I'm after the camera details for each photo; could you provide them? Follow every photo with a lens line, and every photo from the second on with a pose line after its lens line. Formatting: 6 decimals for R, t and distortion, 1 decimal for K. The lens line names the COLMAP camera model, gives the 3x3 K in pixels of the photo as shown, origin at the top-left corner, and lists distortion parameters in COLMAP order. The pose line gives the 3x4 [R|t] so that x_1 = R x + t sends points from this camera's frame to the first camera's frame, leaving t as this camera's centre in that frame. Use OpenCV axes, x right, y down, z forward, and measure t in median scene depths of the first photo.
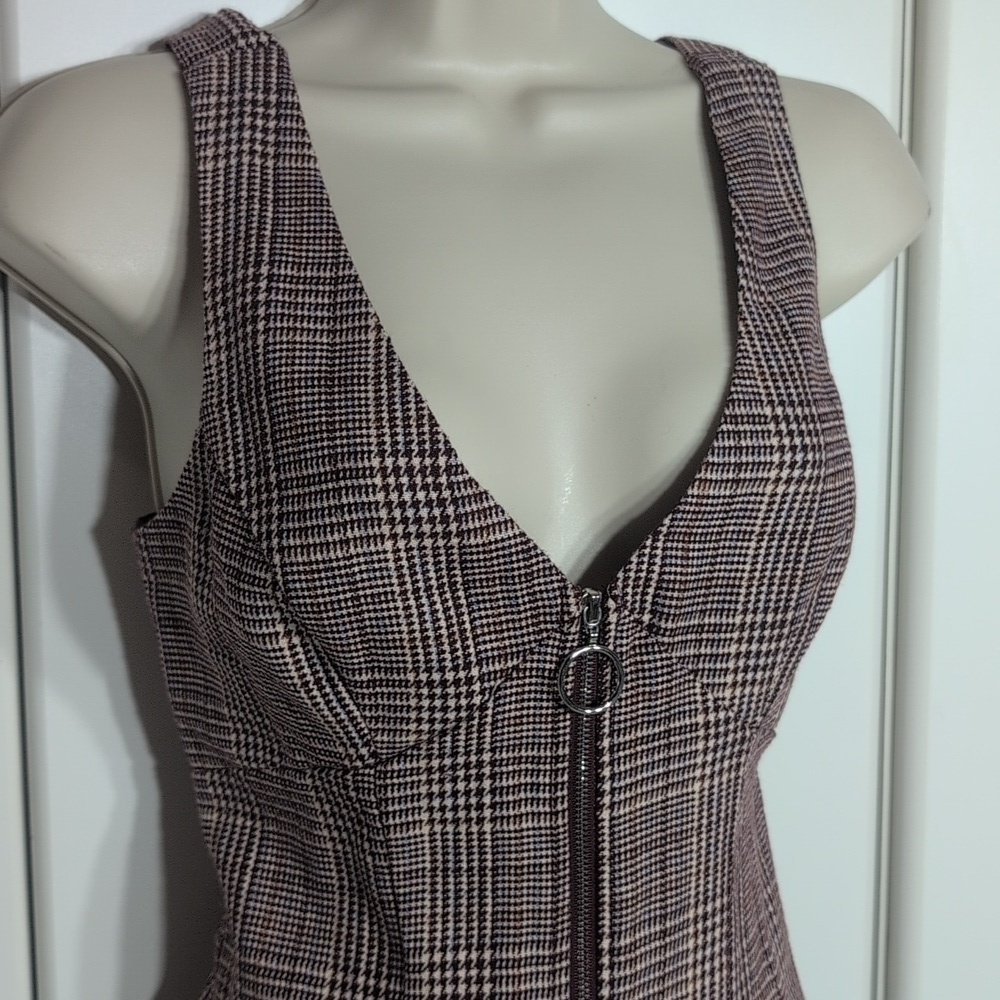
lens RADIAL K [[1657.2, 0, 499.6], [0, 1657.2, 498.4], [0, 0, 1]] dist [0.139812, 0.000000]
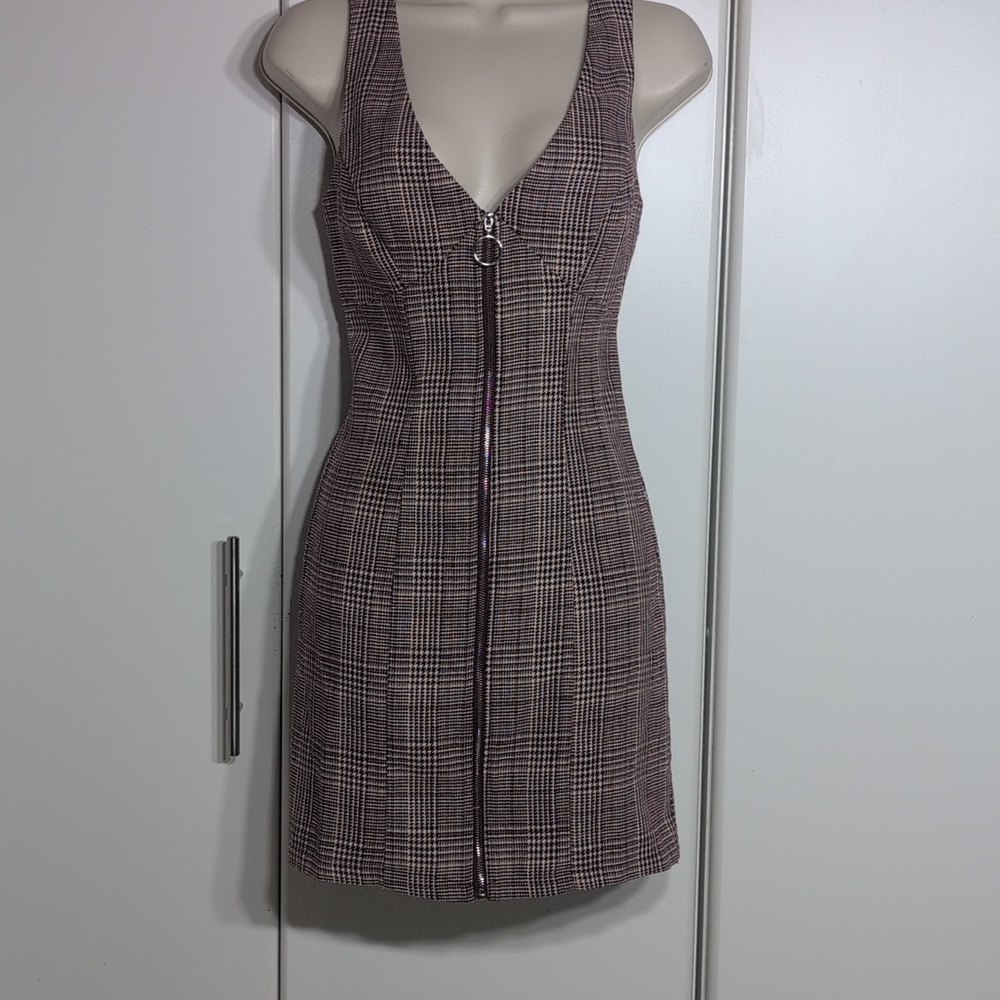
lens RADIAL K [[1657.2, 0, 500.9], [0, 1657.2, 501.1], [0, 0, 1]] dist [0.139812, 0.000000]
pose [[0.962134, 0.053005, -0.267373, 0.703938], [-0.058622, 0.998195, -0.013066, 0.480792], [0.266197, 0.028246, 0.963505, -1.224726]]
